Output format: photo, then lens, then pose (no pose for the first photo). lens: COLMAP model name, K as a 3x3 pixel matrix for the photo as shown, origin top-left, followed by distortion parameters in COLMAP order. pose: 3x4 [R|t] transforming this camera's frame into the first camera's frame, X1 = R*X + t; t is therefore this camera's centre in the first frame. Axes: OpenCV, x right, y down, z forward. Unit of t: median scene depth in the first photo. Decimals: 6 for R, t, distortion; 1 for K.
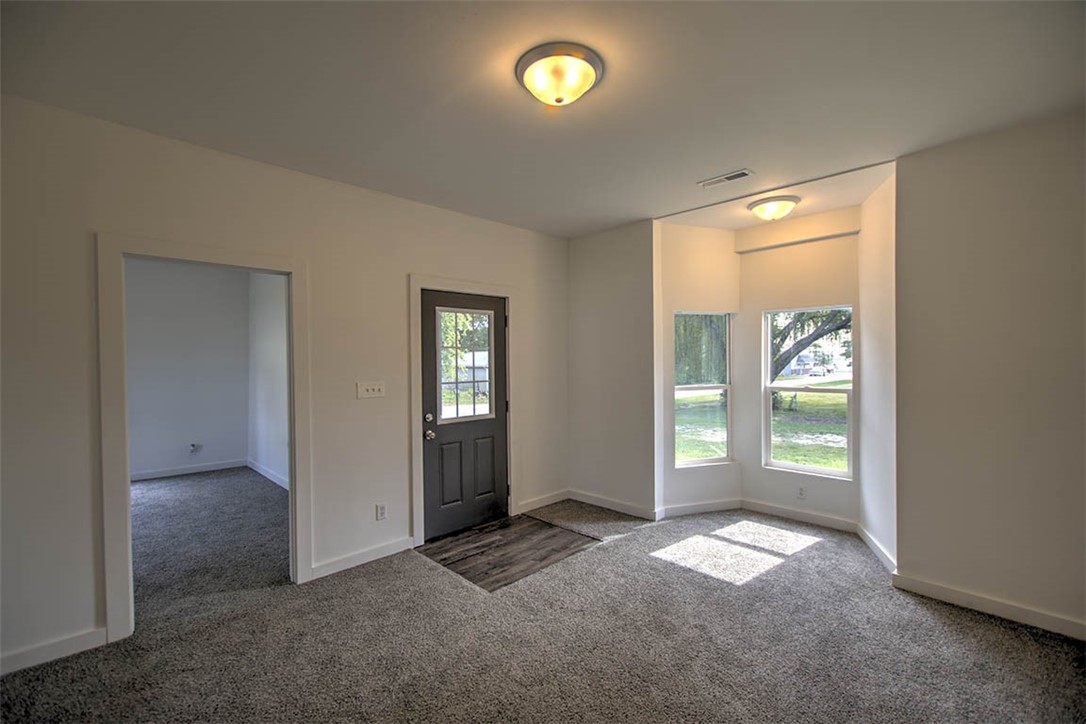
lens RADIAL K [[466.9, 0, 541.2], [0, 466.9, 363.5], [0, 0, 1]] dist [0.001671, -0.000775]
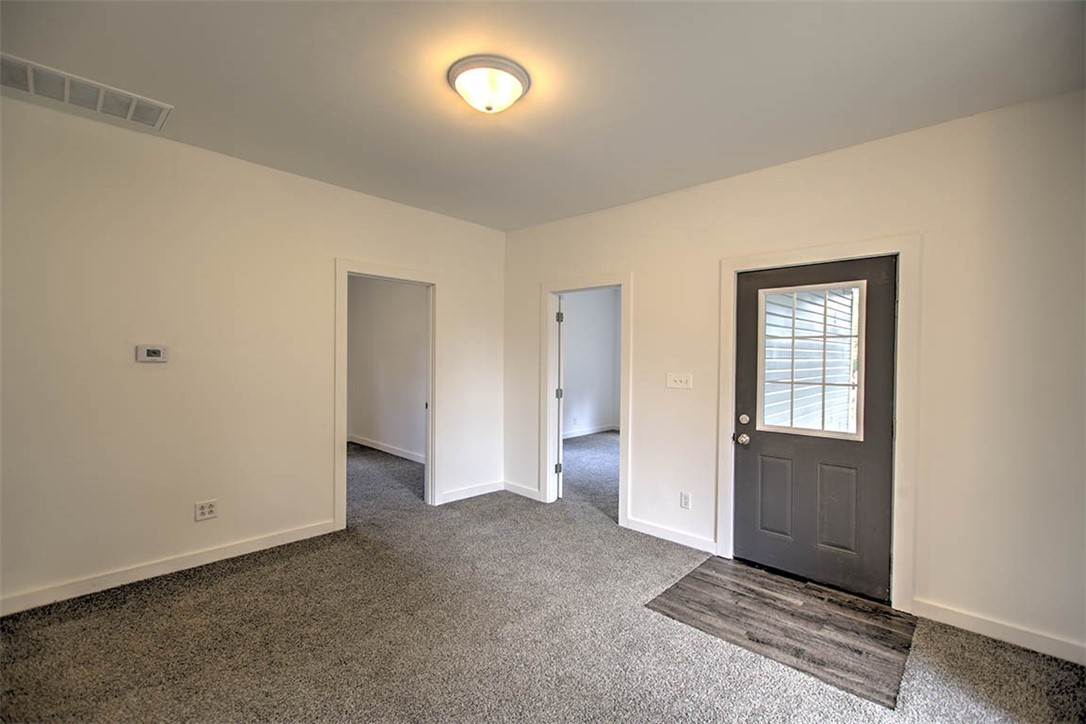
lens RADIAL K [[466.9, 0, 541.2], [0, 466.9, 363.5], [0, 0, 1]] dist [0.001671, -0.000775]
pose [[0.038966, 0.022556, -0.998986, 0.615289], [-0.019246, 0.999577, 0.021818, -0.000146], [0.999055, 0.018377, 0.039384, 0.590539]]
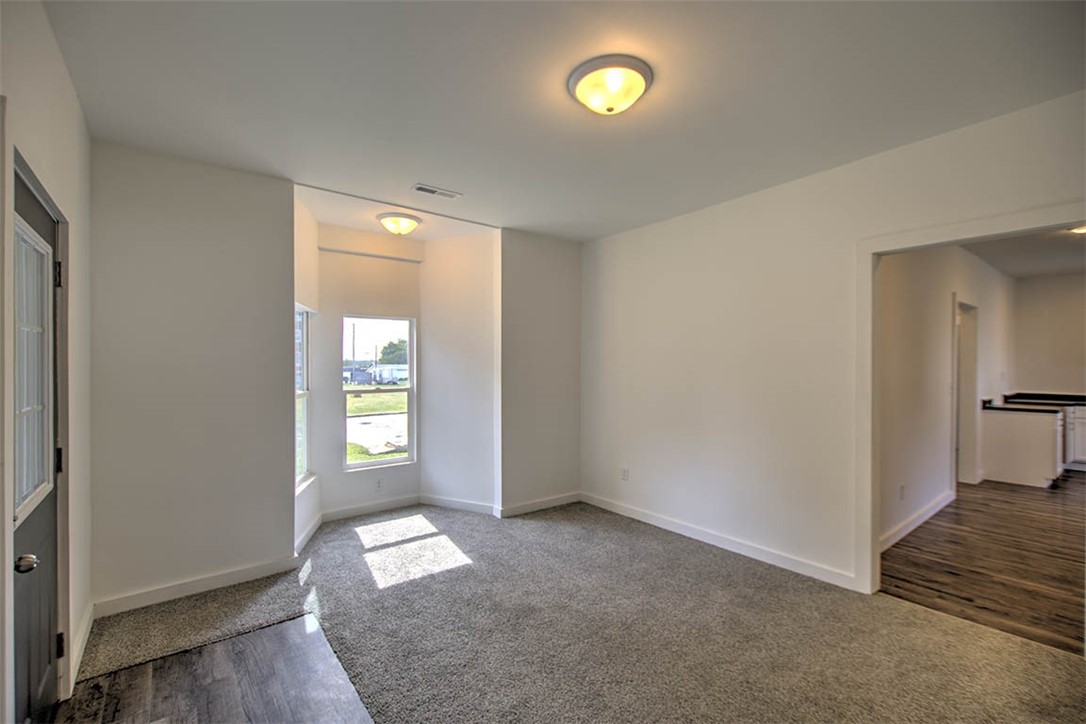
lens RADIAL K [[466.9, 0, 541.2], [0, 466.9, 363.5], [0, 0, 1]] dist [0.001671, -0.000775]
pose [[0.115096, 0.005411, 0.993340, -0.550005], [0.005277, 0.999968, -0.006058, 0.000360], [-0.993340, 0.005939, 0.115063, 0.560922]]
